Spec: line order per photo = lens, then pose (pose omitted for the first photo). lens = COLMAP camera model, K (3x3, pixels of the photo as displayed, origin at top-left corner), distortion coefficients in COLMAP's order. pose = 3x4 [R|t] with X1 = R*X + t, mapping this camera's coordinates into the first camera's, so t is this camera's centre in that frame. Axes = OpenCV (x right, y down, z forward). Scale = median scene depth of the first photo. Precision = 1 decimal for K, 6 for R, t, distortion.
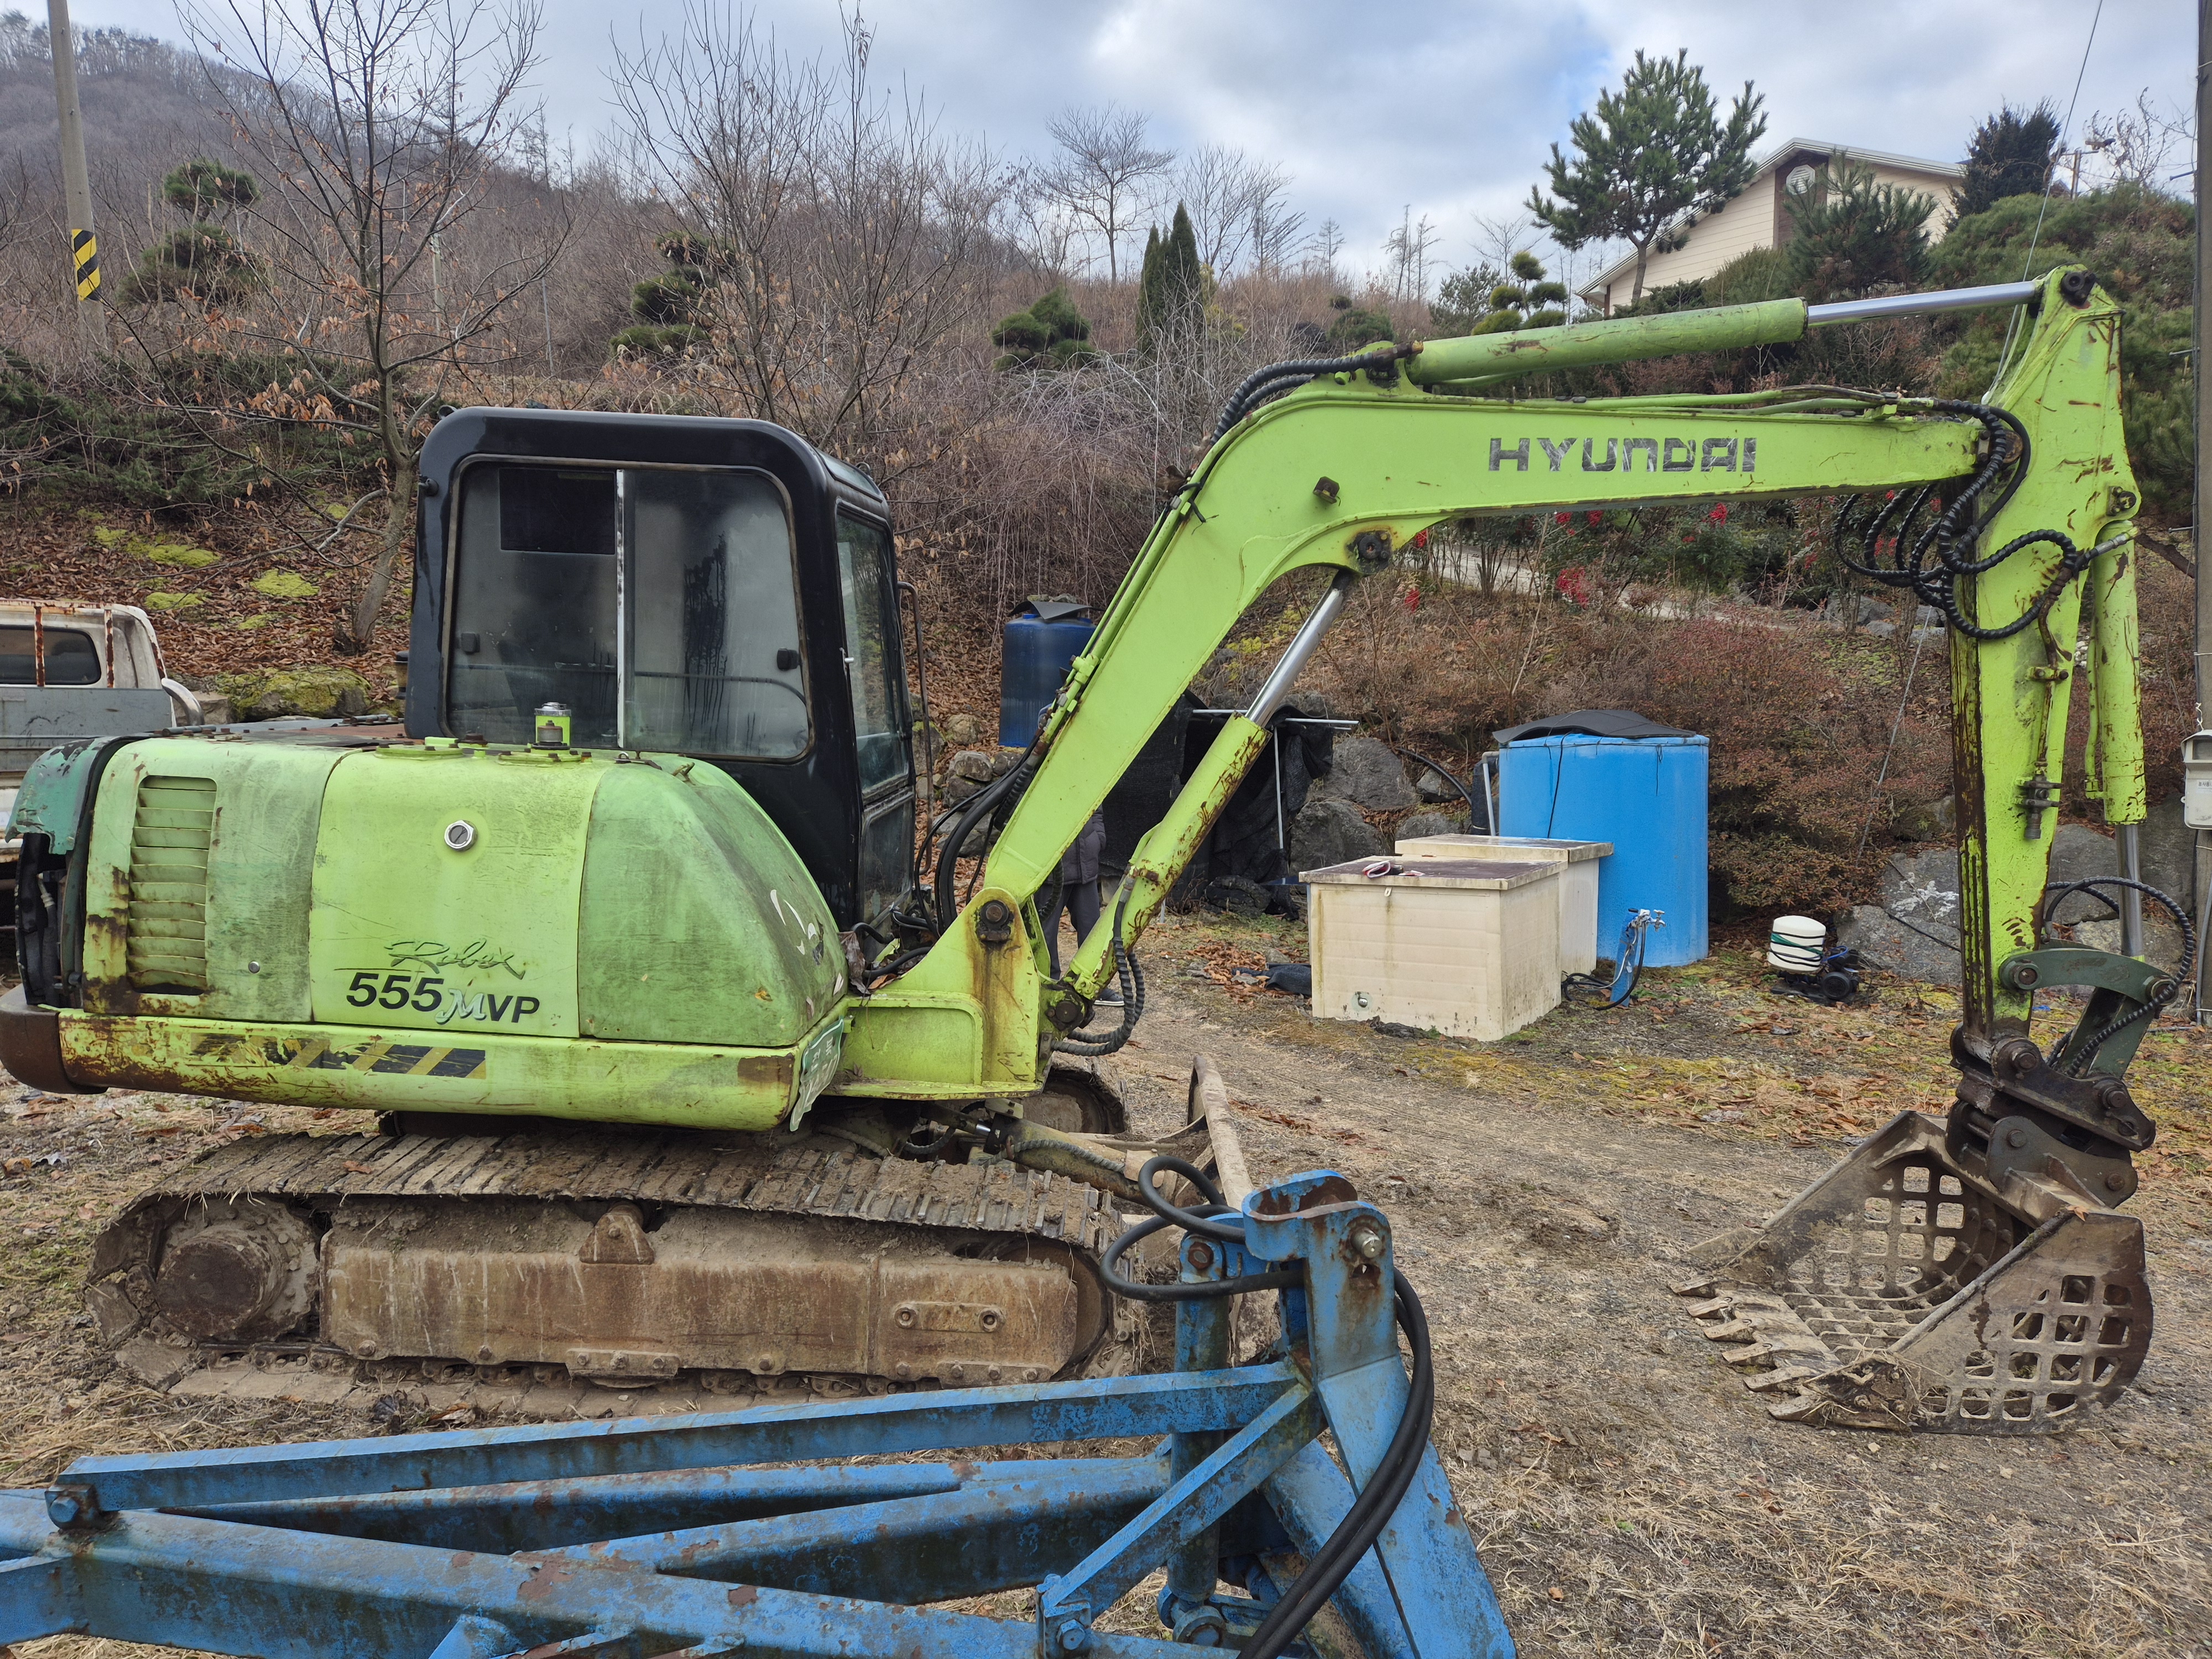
lens RADIAL K [[1467.5, 0, 1093.1], [0, 1467.5, 854.5], [0, 0, 1]] dist [0.108583, -0.094357]
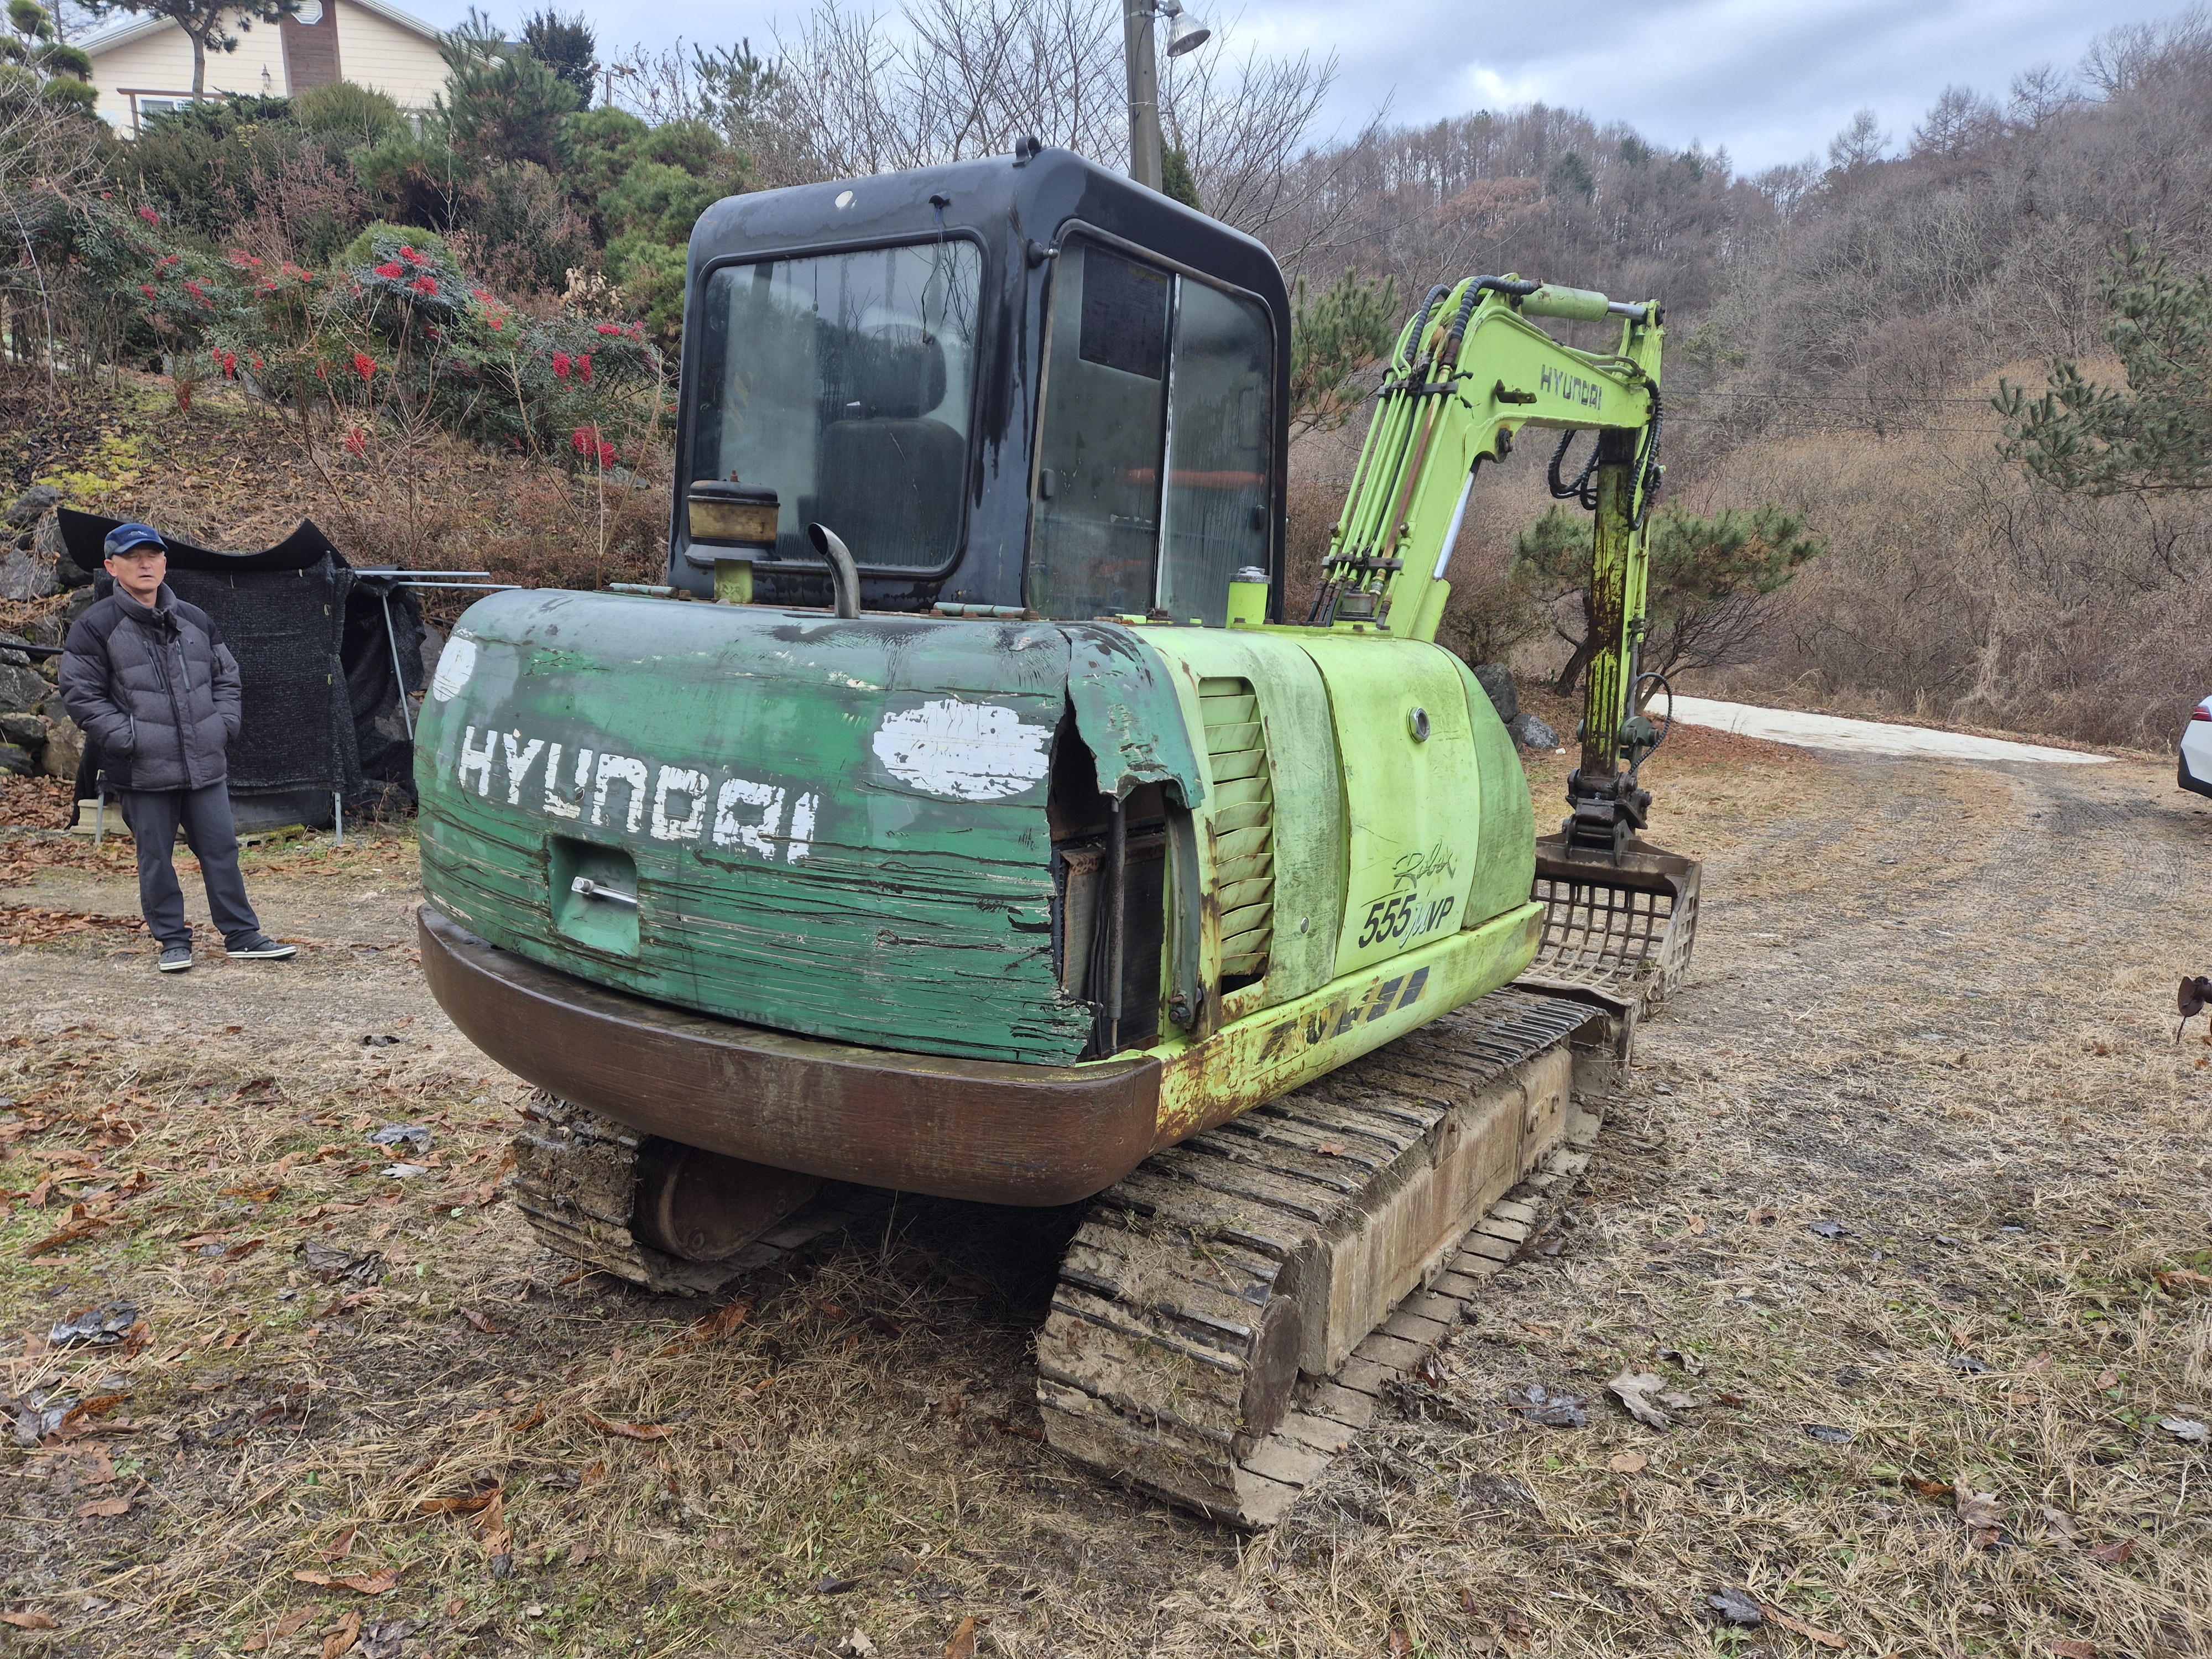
lens RADIAL K [[1467.5, 0, 1093.1], [0, 1467.5, 854.5], [0, 0, 1]] dist [0.108583, -0.094357]
pose [[0.518537, -0.157649, 0.840396, -1.212529], [0.085430, 0.987490, 0.132531, -0.065262], [-0.850777, 0.003072, 0.525518, 0.697905]]
